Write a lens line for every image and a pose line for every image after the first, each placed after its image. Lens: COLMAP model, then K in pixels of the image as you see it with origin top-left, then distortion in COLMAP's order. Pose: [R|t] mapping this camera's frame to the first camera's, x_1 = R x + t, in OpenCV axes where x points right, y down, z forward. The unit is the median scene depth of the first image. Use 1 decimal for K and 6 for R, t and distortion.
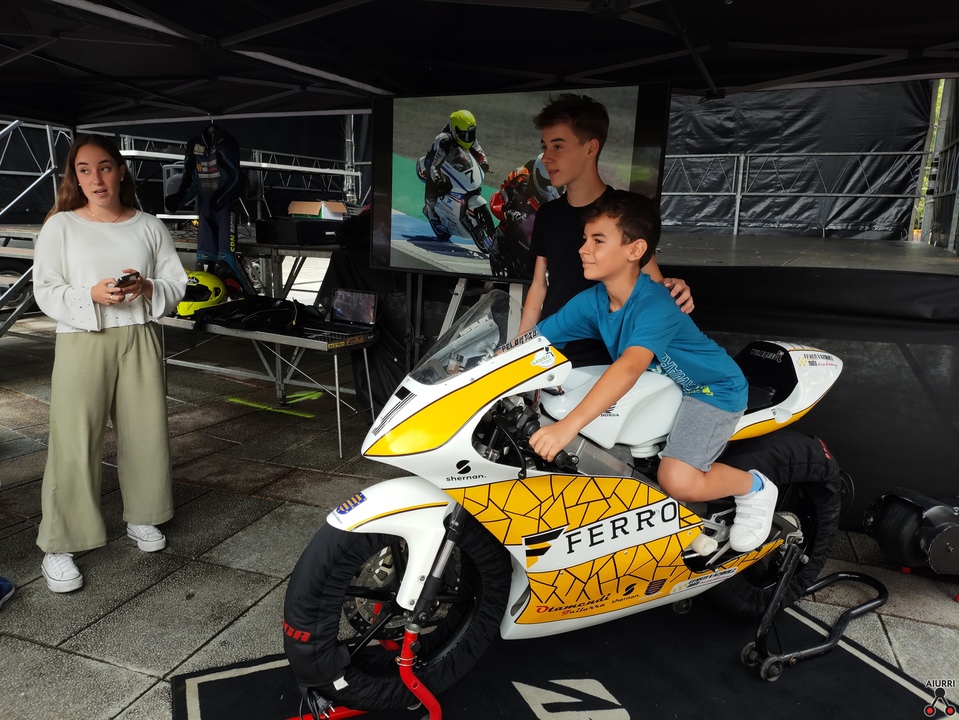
lens RADIAL K [[695.5, 0, 465.2], [0, 695.5, 346.8], [0, 0, 1]] dist [0.043661, -0.061320]
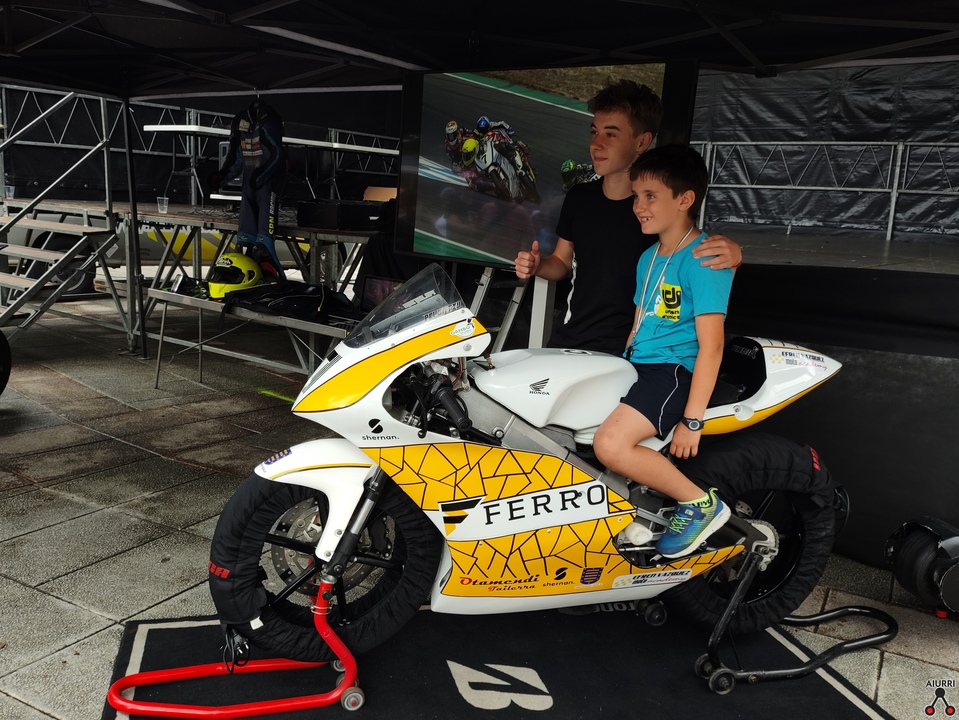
lens RADIAL K [[838.1, 0, 477.8], [0, 838.1, 358.3], [0, 0, 1]] dist [0.070418, -0.110508]
pose [[0.987946, 0.056443, -0.144144, 0.231570], [-0.058327, 0.998258, -0.008870, 0.050931], [0.143393, 0.017170, 0.989517, -0.169137]]
